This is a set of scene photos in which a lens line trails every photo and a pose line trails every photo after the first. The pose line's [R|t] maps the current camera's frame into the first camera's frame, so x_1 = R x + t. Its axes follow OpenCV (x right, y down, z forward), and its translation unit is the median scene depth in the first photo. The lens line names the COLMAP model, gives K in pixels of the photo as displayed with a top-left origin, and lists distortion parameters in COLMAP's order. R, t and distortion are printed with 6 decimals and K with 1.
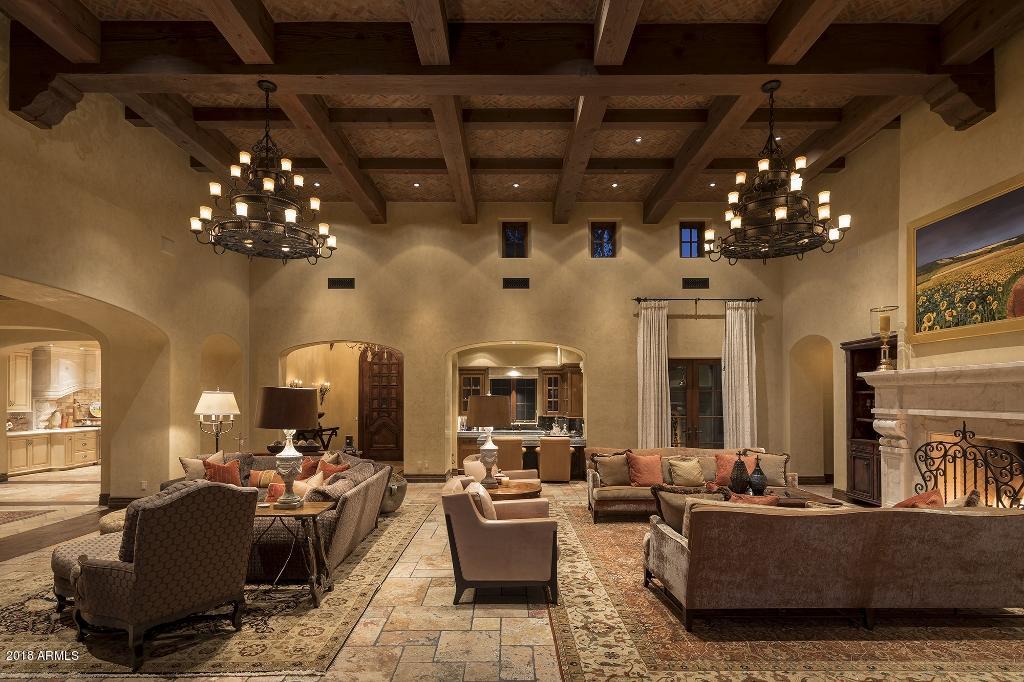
lens RADIAL K [[498.3, 0, 514.3], [0, 498.3, 394.2], [0, 0, 1]] dist [0.005145, 0.000921]
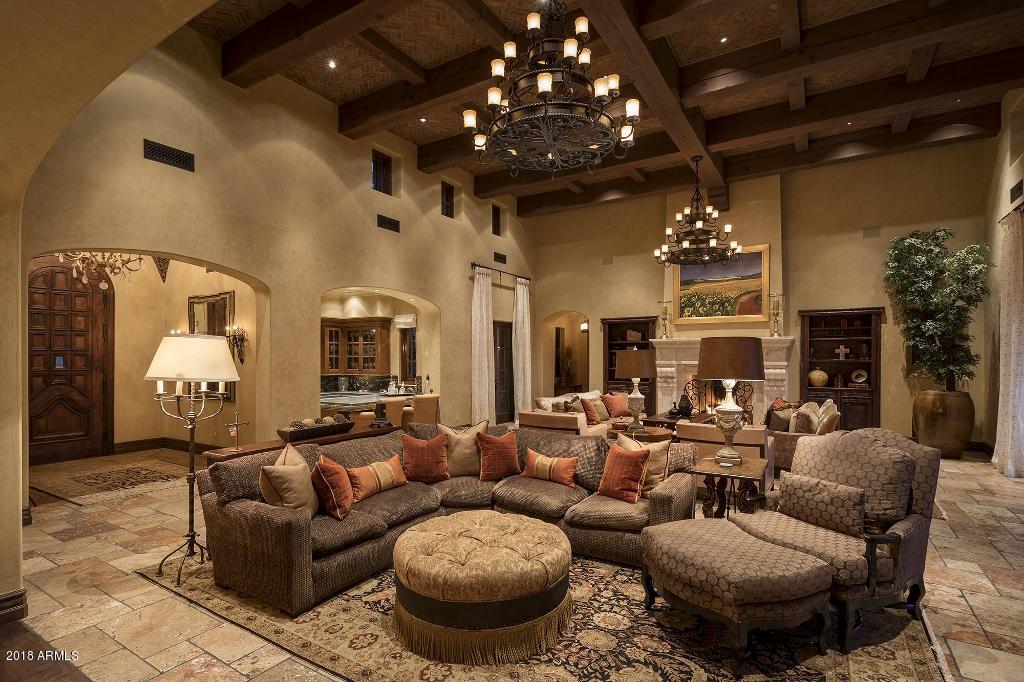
lens RADIAL K [[498.3, 0, 502.5], [0, 498.3, 361.2], [0, 0, 1]] dist [0.005145, 0.000921]
pose [[0.546427, -0.003812, 0.837498, -0.630251], [-0.007197, 0.999931, 0.009247, 0.011816], [-0.837476, -0.011081, 0.546362, 0.346673]]
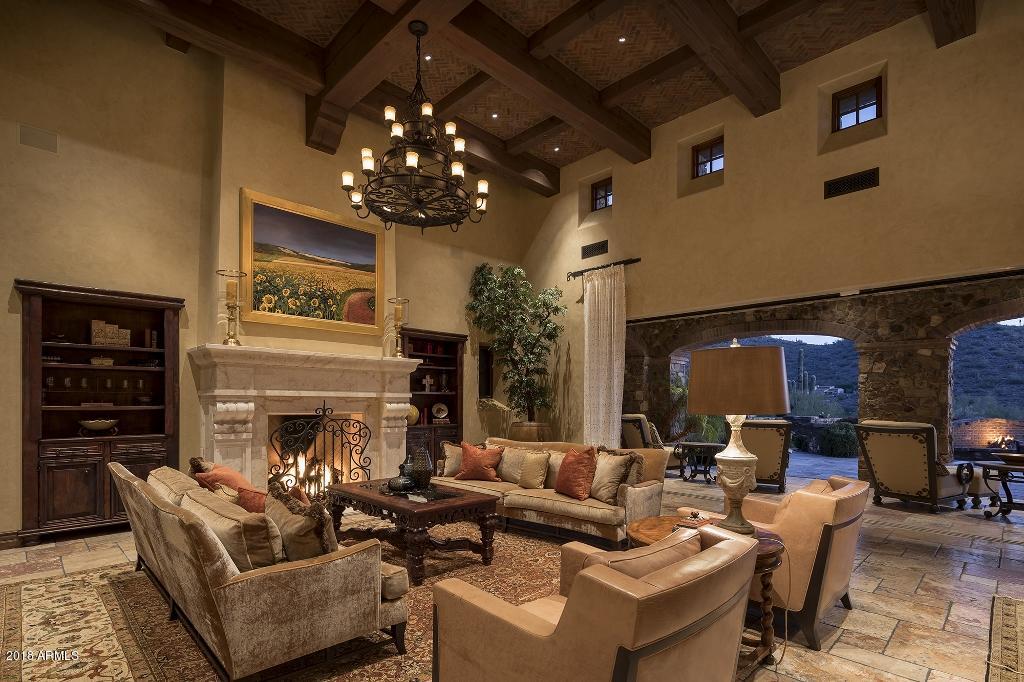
lens RADIAL K [[498.3, 0, 505.9], [0, 498.3, 396.5], [0, 0, 1]] dist [0.005145, 0.000921]
pose [[-0.689555, 0.006046, 0.724208, -0.133536], [-0.007540, 0.999851, -0.015526, 0.032869], [-0.724194, -0.016167, -0.689406, 0.807700]]
